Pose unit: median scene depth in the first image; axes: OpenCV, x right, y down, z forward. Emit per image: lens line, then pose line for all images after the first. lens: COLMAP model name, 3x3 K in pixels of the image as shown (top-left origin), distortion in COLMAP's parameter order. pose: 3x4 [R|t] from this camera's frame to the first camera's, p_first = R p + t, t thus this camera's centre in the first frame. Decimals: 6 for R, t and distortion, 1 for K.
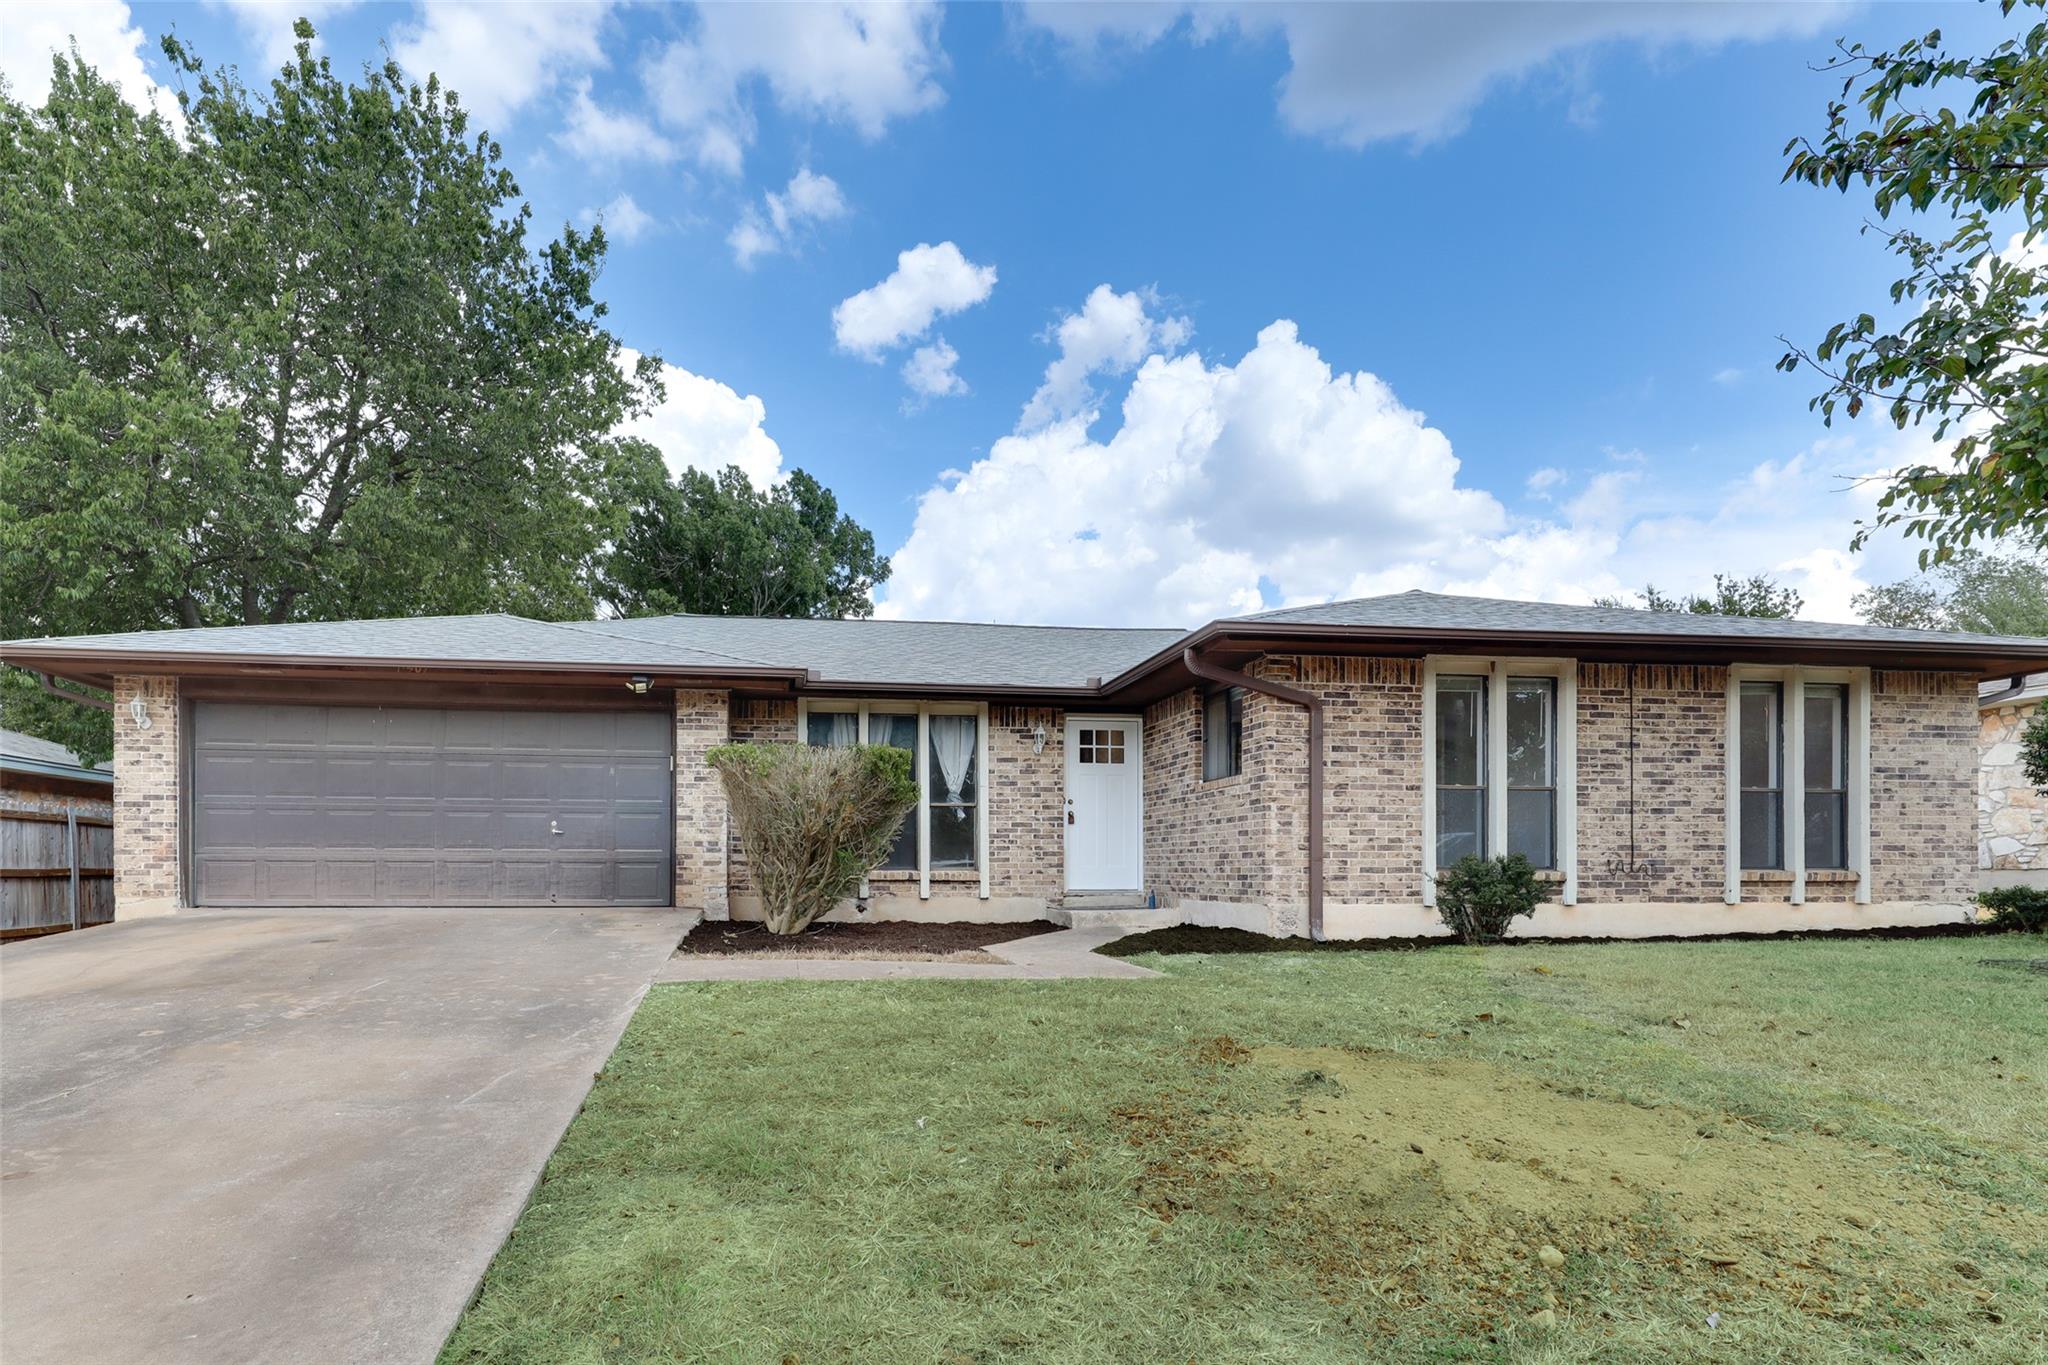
lens RADIAL K [[1108.7, 0, 1018.5], [0, 1108.7, 852.8], [0, 0, 1]] dist [-0.000292, -0.000813]
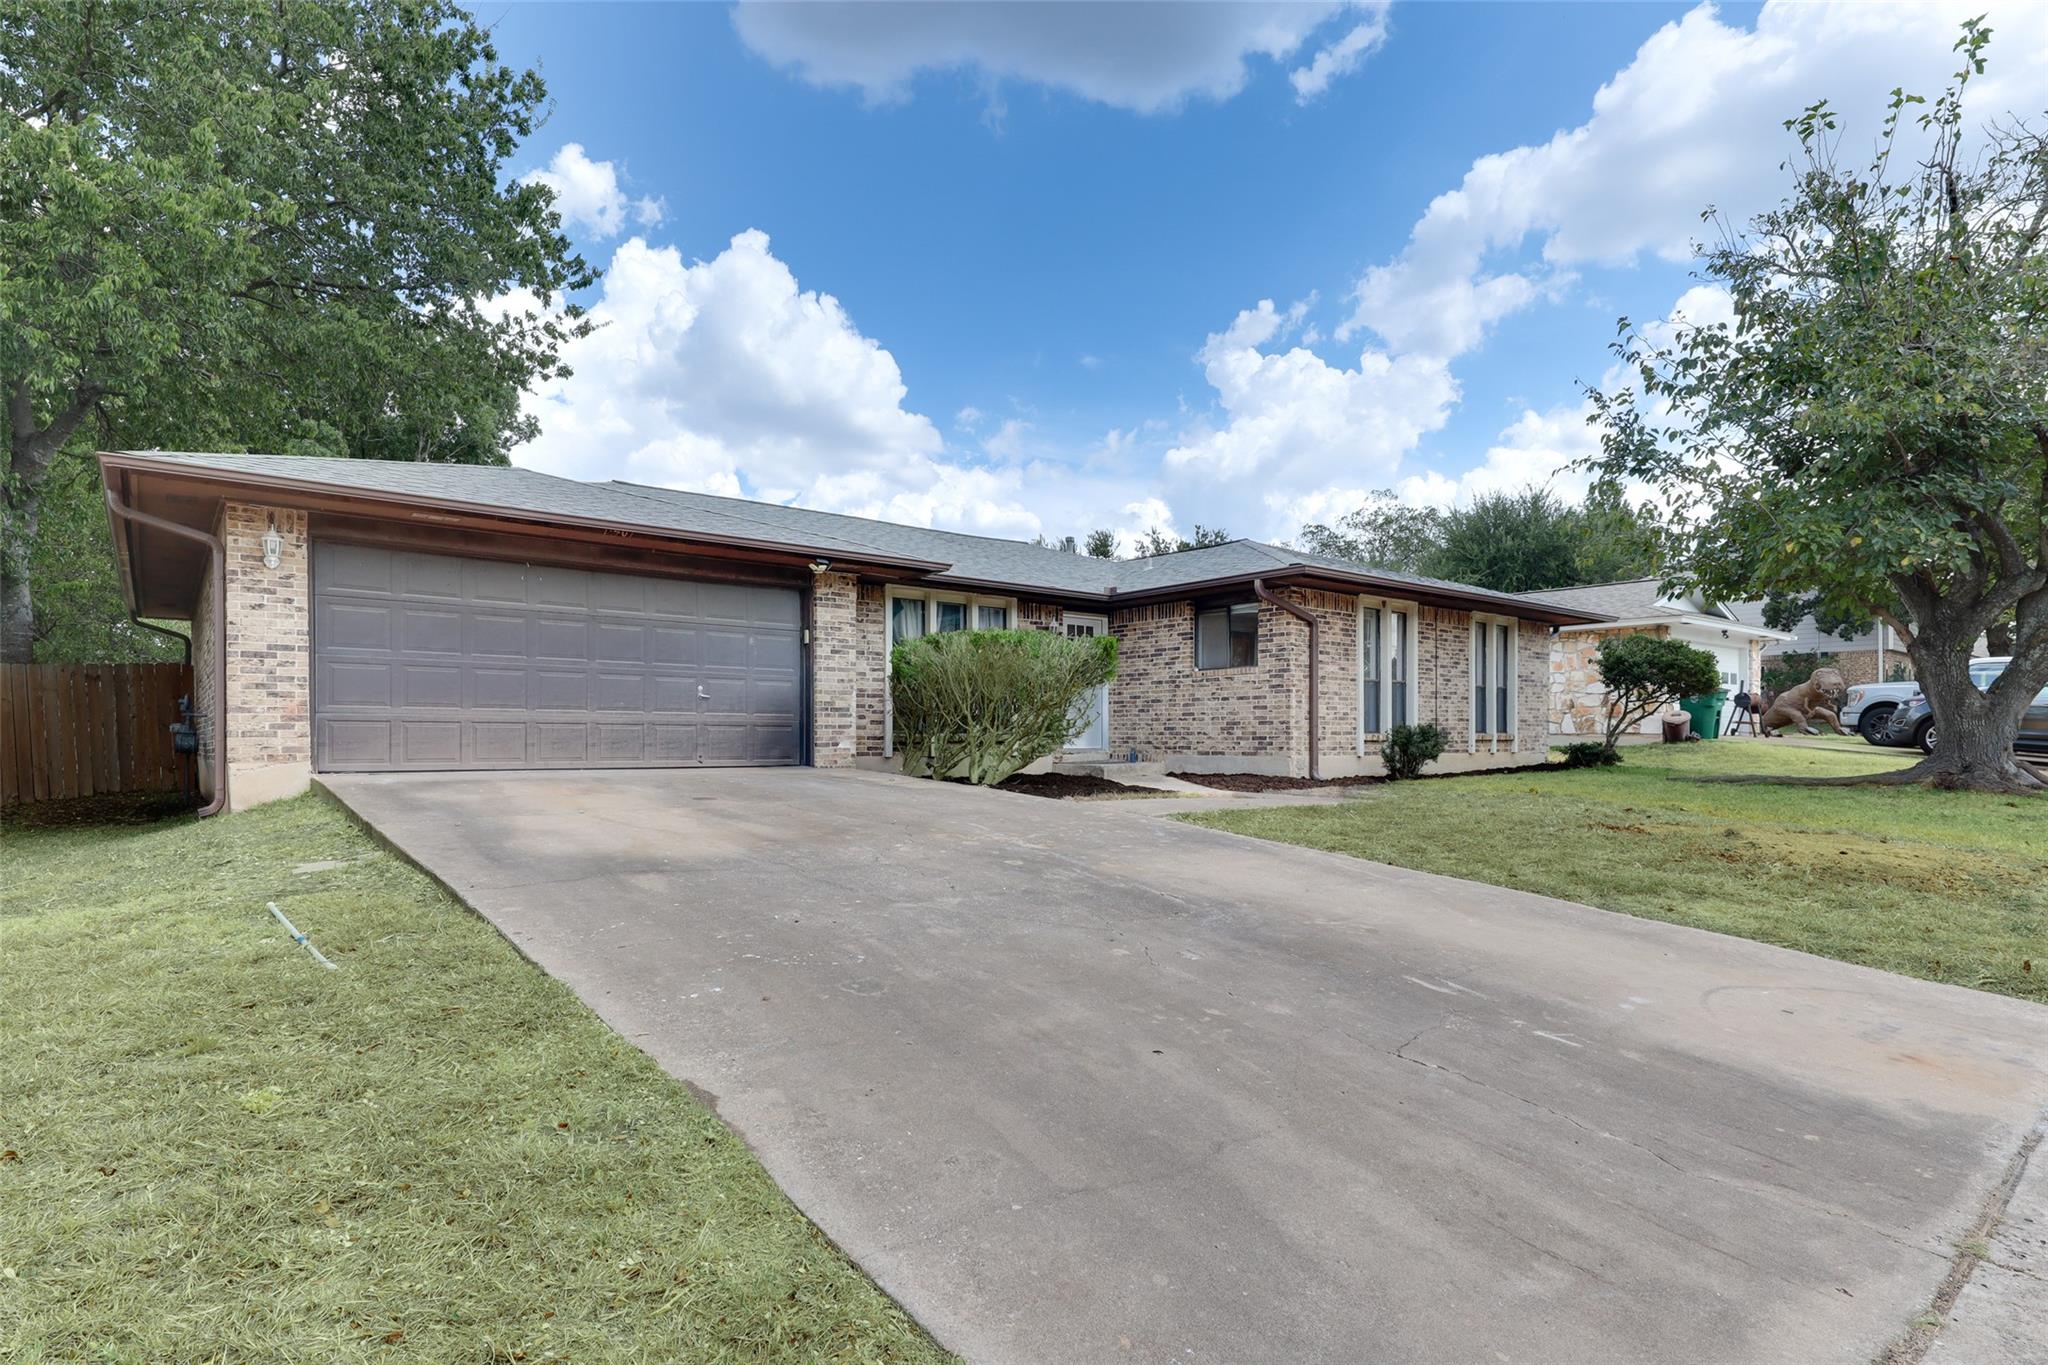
lens RADIAL K [[1026.4, 0, 1025.7], [0, 1026.4, 723.0], [0, 0, 1]] dist [0.002965, 0.000273]
pose [[0.859074, 0.006906, 0.511804, -0.668334], [-0.007670, 0.999970, -0.000619, 0.005042], [-0.511794, -0.003394, 0.859102, 0.005553]]
